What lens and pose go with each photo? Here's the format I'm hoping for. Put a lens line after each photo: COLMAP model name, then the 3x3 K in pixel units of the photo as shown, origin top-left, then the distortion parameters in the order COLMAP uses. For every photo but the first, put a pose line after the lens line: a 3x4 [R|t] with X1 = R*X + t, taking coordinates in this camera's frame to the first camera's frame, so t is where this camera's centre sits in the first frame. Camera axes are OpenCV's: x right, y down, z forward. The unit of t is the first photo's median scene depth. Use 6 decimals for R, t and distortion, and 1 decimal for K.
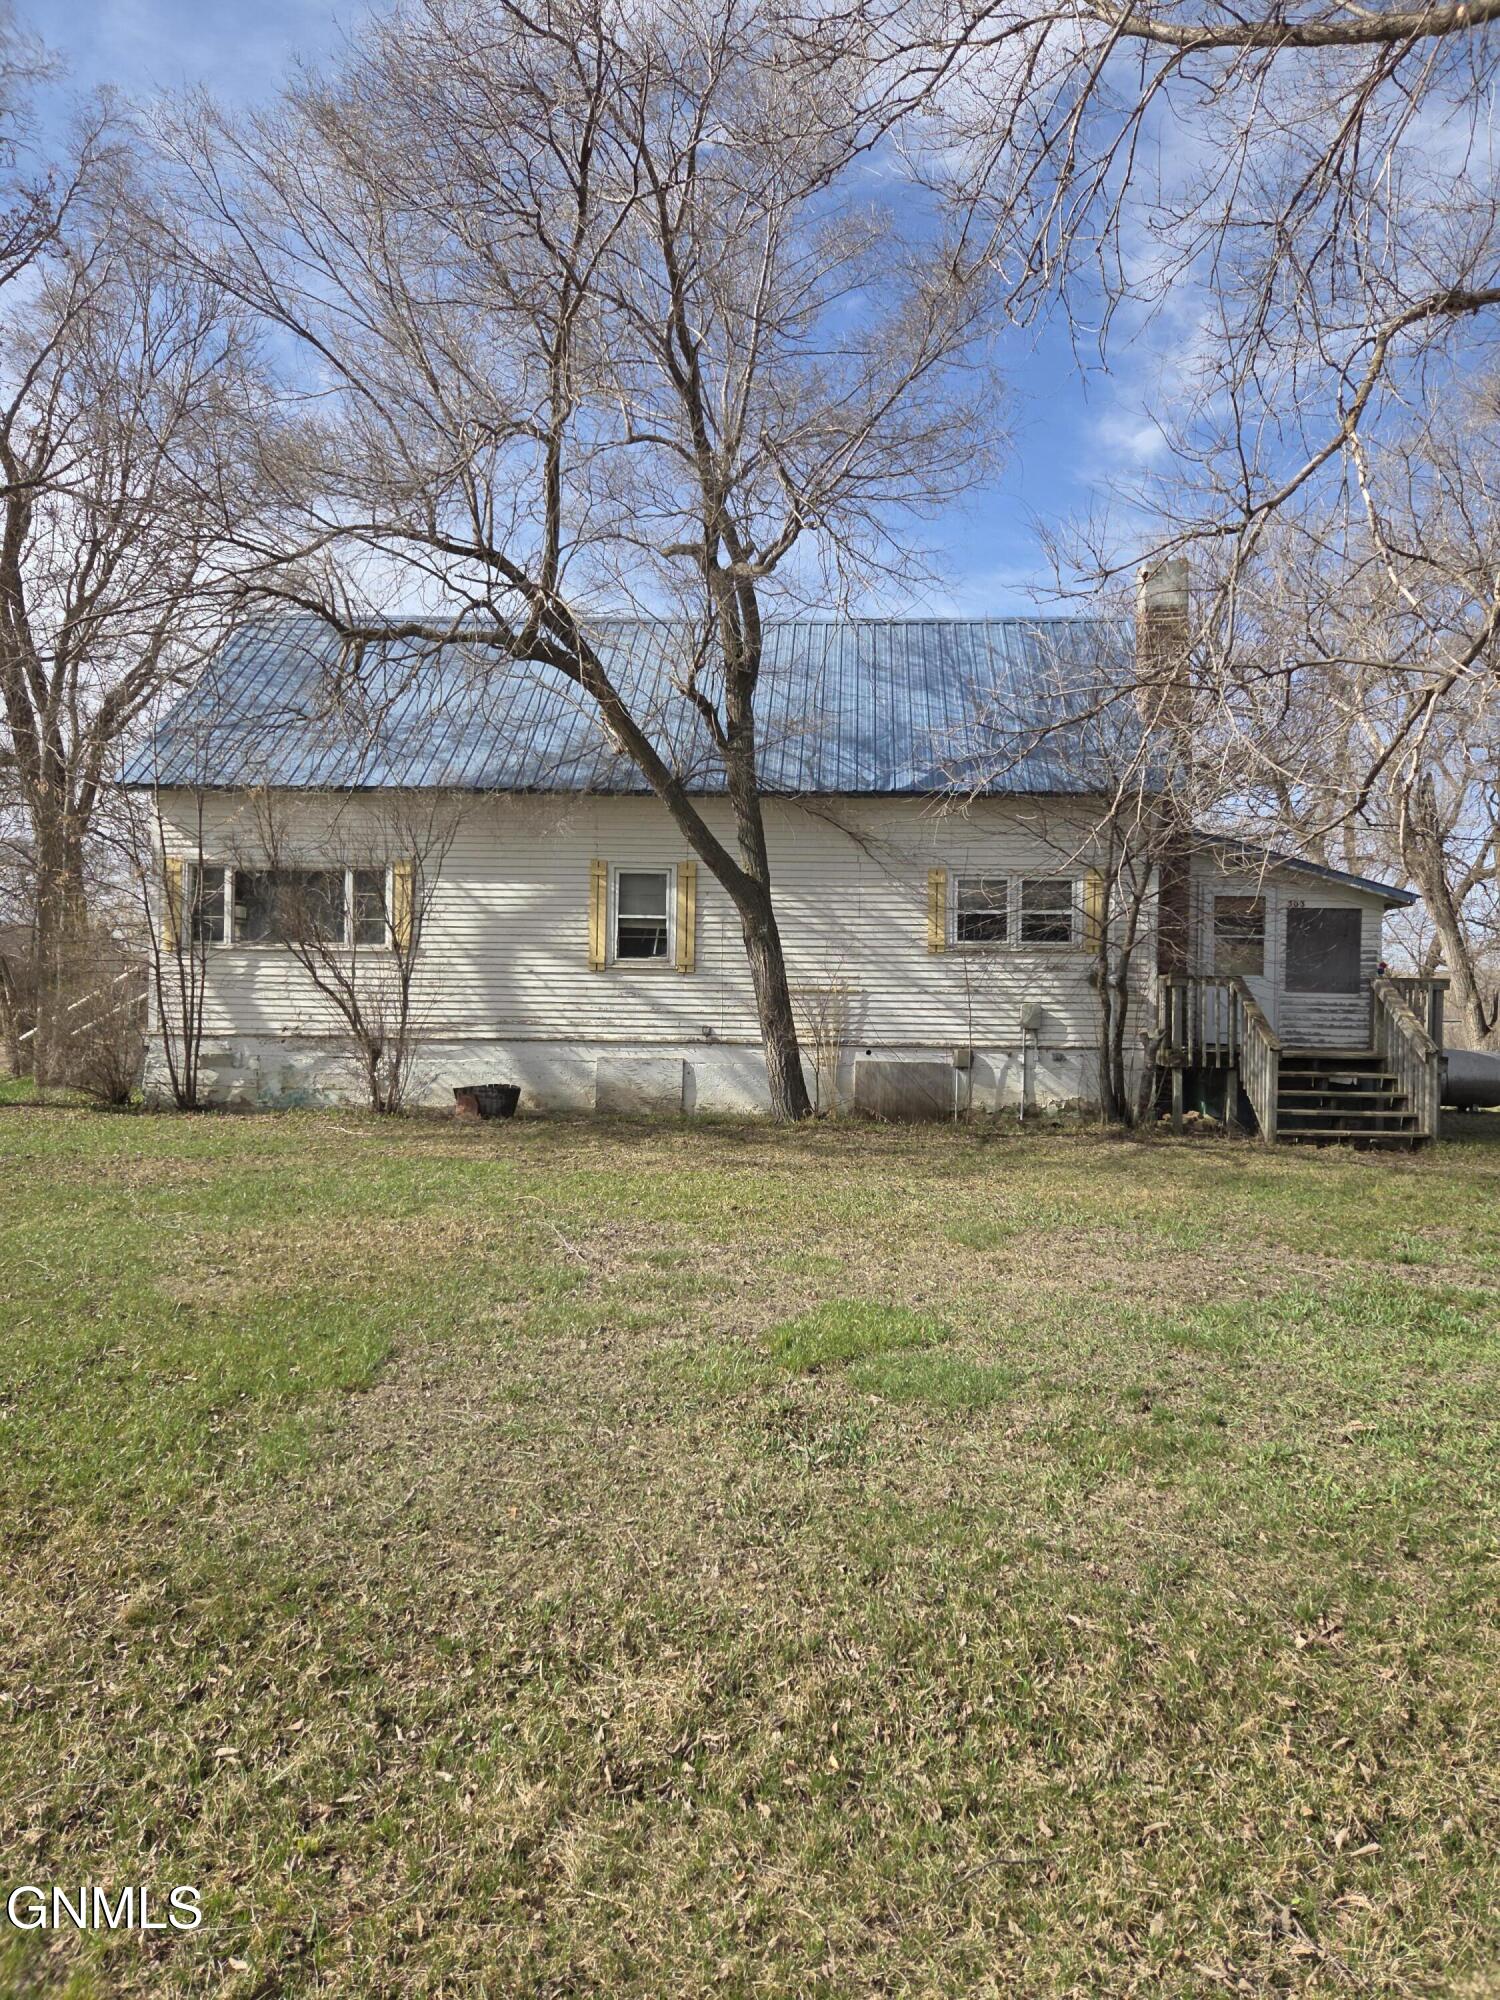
lens RADIAL K [[1324.4, 0, 758.0], [0, 1324.4, 980.8], [0, 0, 1]] dist [0.057641, -0.045526]
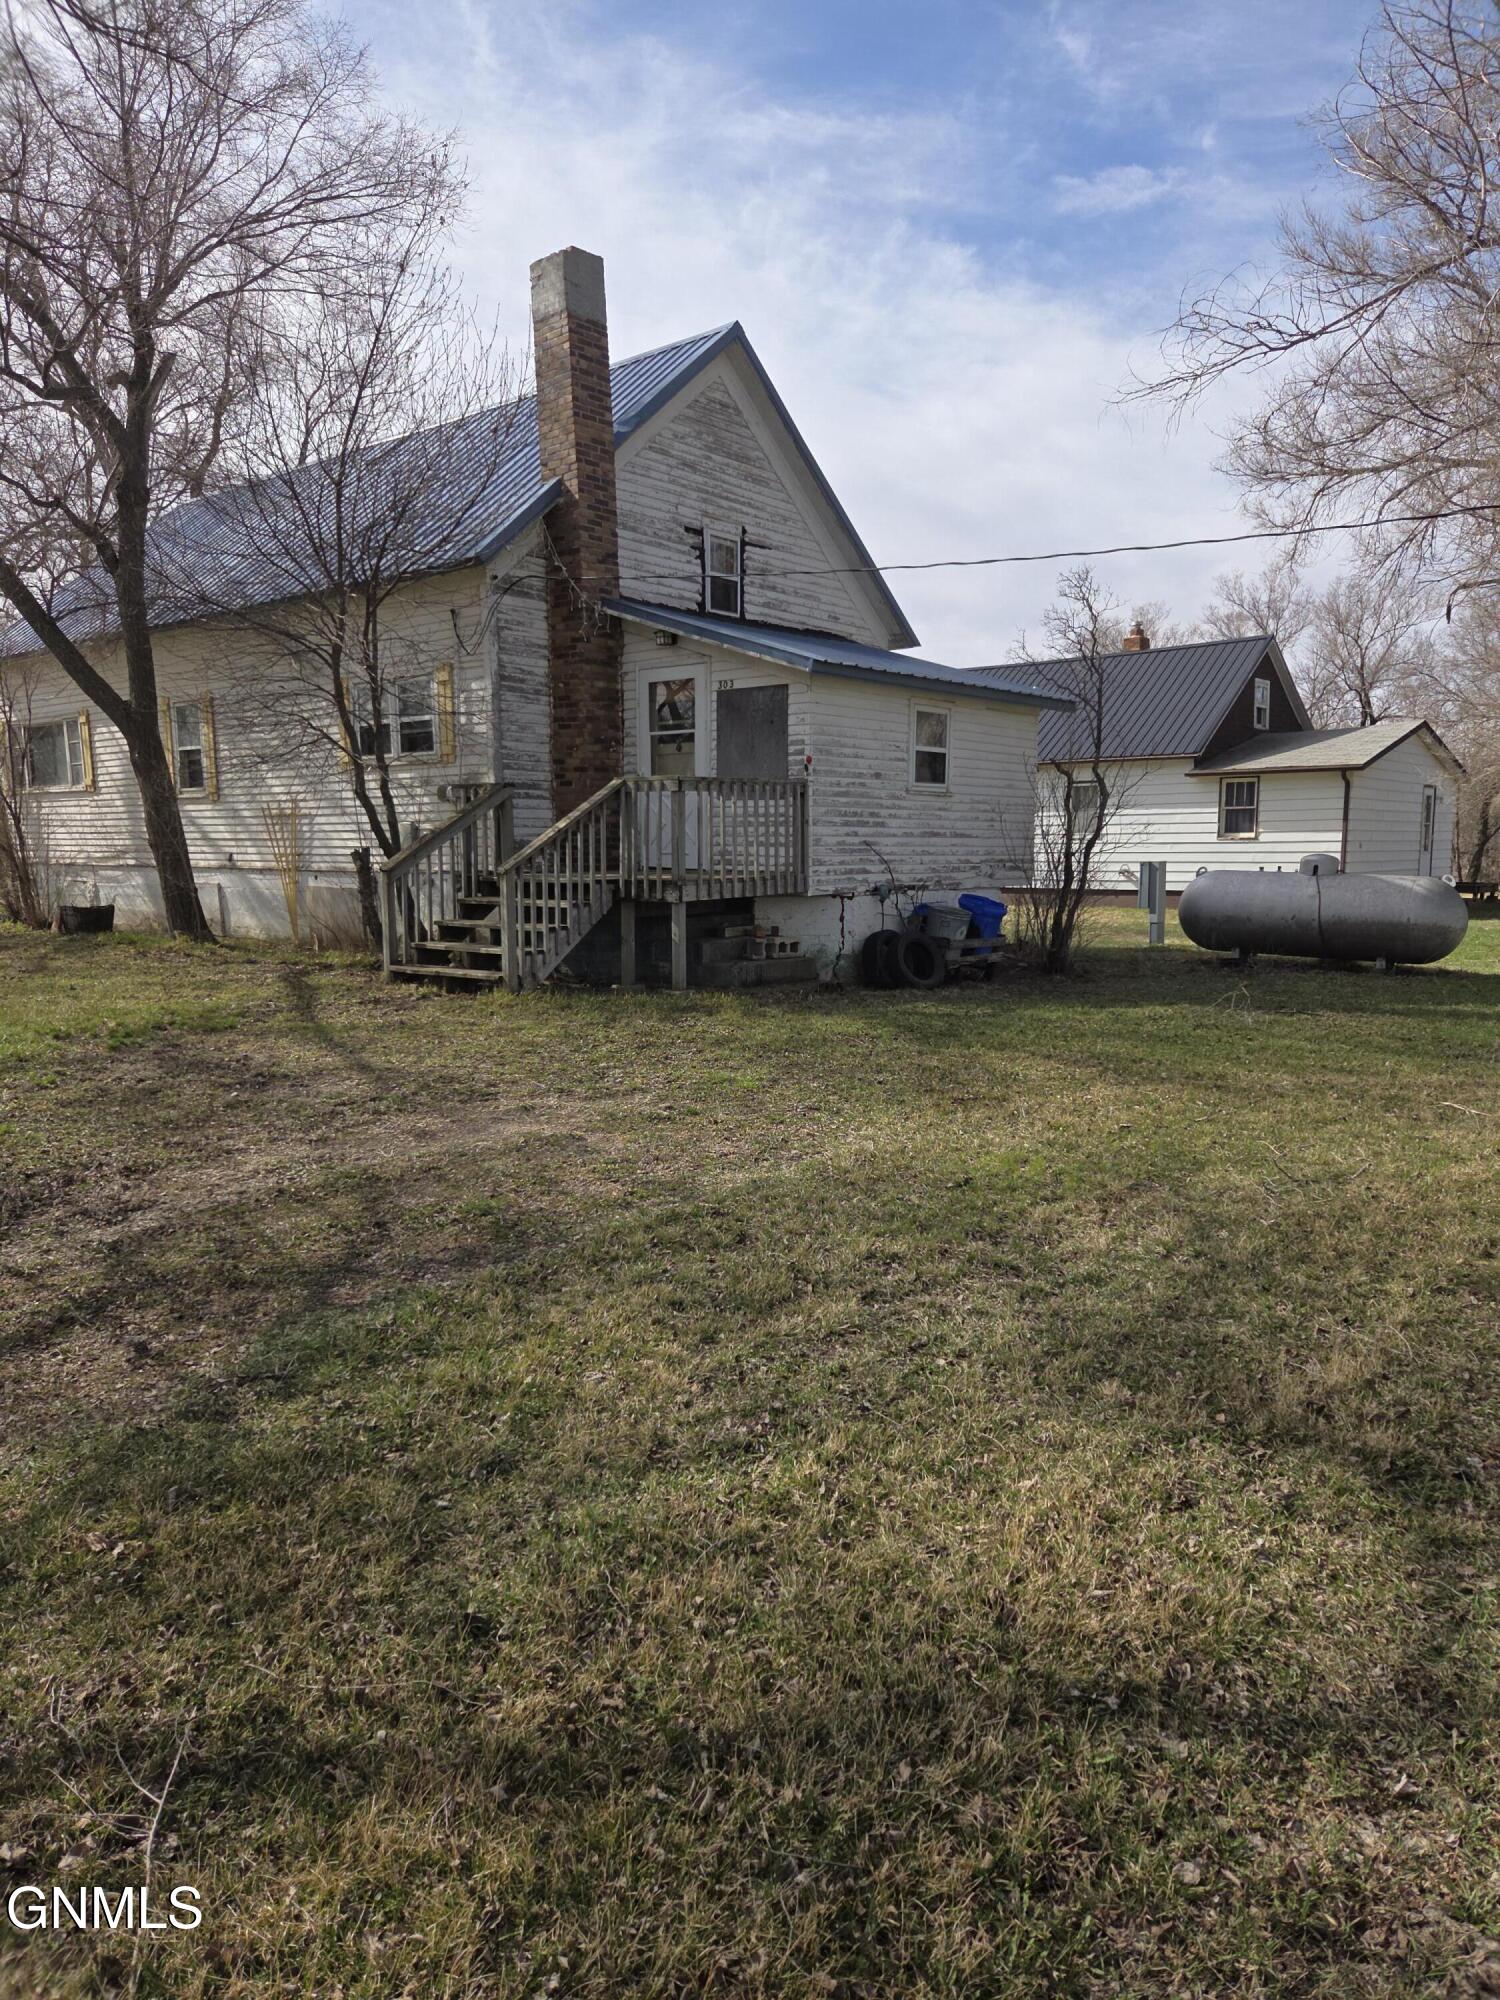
lens RADIAL K [[1318.5, 0, 761.7], [0, 1318.5, 999.8], [0, 0, 1]] dist [0.071514, -0.055787]
pose [[0.839487, 0.047203, -0.541326, 0.863767], [0.028784, 0.990958, 0.131049, 0.024418], [0.542617, -0.125595, 0.830537, 0.355095]]
